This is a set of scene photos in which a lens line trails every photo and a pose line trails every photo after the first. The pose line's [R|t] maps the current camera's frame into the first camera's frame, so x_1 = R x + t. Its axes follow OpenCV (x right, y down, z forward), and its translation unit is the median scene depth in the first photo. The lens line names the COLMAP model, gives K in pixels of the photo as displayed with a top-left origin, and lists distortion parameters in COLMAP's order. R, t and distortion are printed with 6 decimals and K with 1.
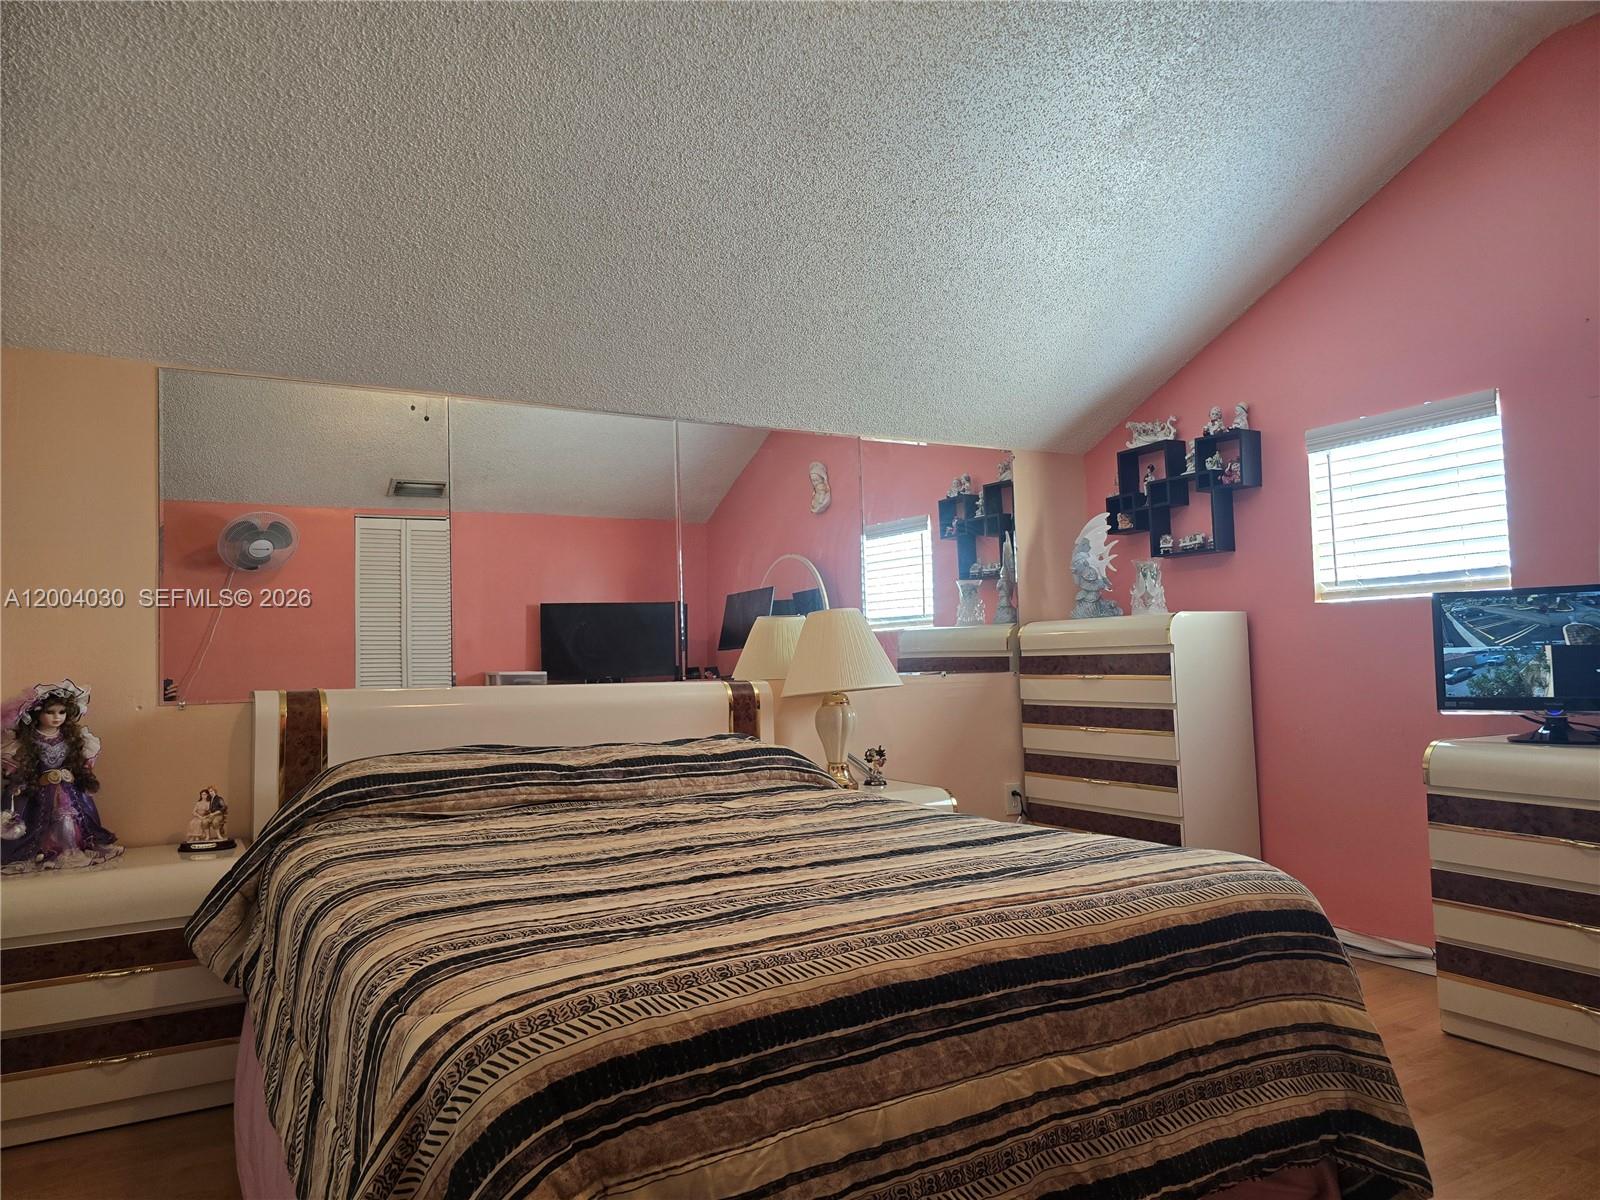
lens RADIAL K [[1084.3, 0, 799.6], [0, 1084.3, 600.1], [0, 0, 1]] dist [0.049653, -0.038590]
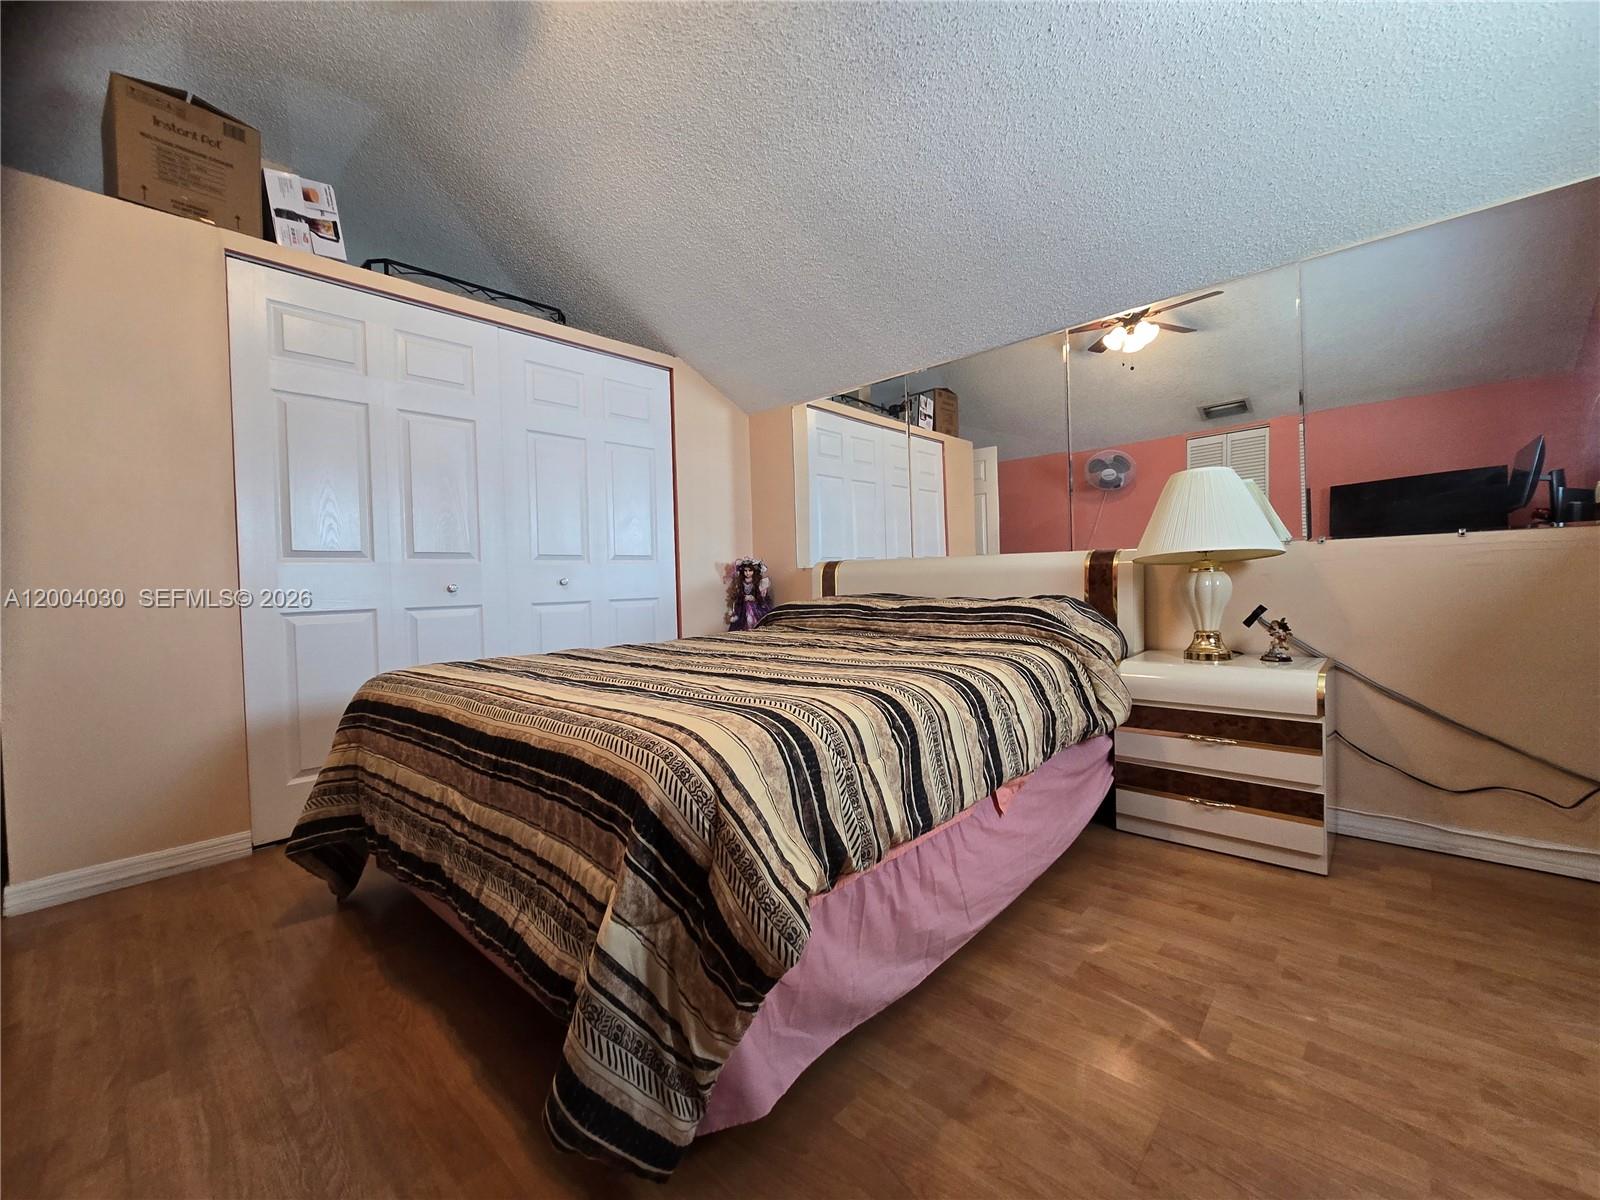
lens RADIAL K [[647.3, 0, 798.8], [0, 647.3, 595.4], [0, 0, 1]] dist [0.022165, 0.000148]
pose [[0.292300, 0.038390, -0.955556, 0.677004], [0.082290, 0.994478, 0.065126, 0.068908], [0.952780, -0.097669, 0.287527, 0.668971]]
